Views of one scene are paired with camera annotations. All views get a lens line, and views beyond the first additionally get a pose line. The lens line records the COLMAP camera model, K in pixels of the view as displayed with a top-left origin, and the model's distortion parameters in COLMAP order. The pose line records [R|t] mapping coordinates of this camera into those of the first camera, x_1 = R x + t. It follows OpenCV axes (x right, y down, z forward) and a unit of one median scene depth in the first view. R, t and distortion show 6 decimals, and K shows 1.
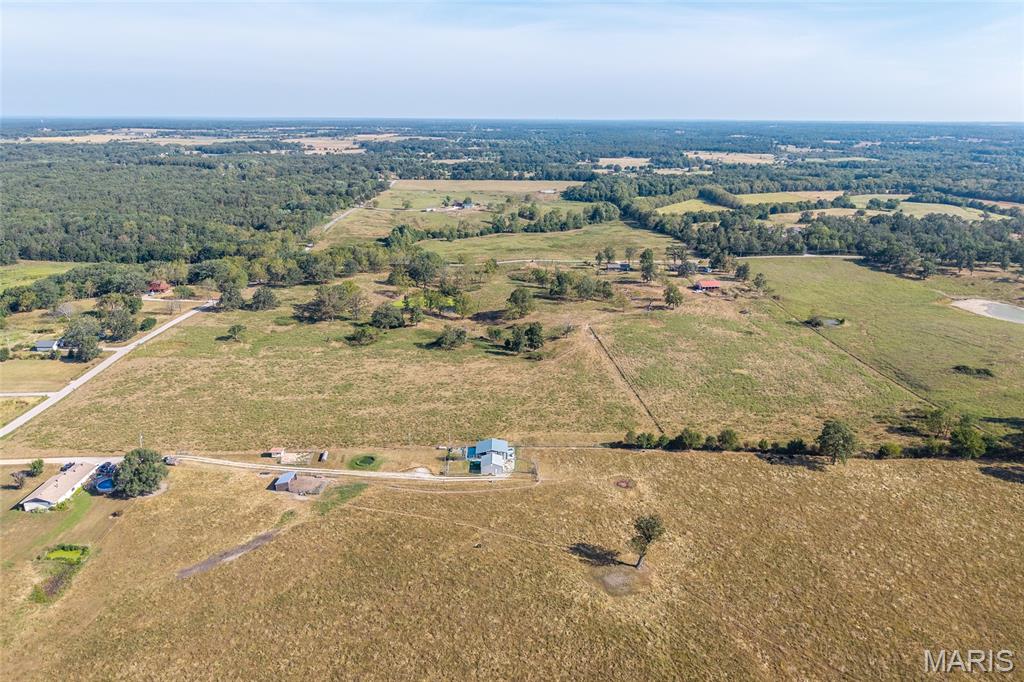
lens RADIAL K [[713.5, 0, 509.7], [0, 713.5, 348.0], [0, 0, 1]] dist [0.031152, -0.007779]
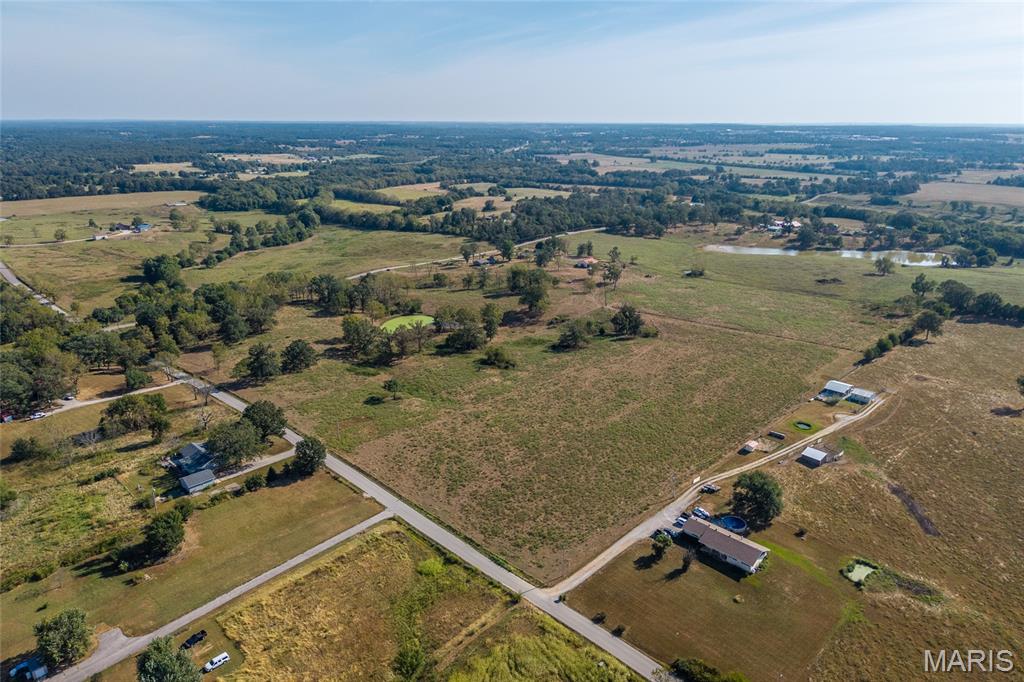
lens RADIAL K [[713.5, 0, 509.7], [0, 713.5, 348.0], [0, 0, 1]] dist [0.031152, -0.007779]
pose [[0.693790, -0.225054, 0.684109, -0.866986], [0.223633, 0.970284, 0.092400, -0.116931], [-0.684575, 0.088883, 0.723503, 0.325597]]
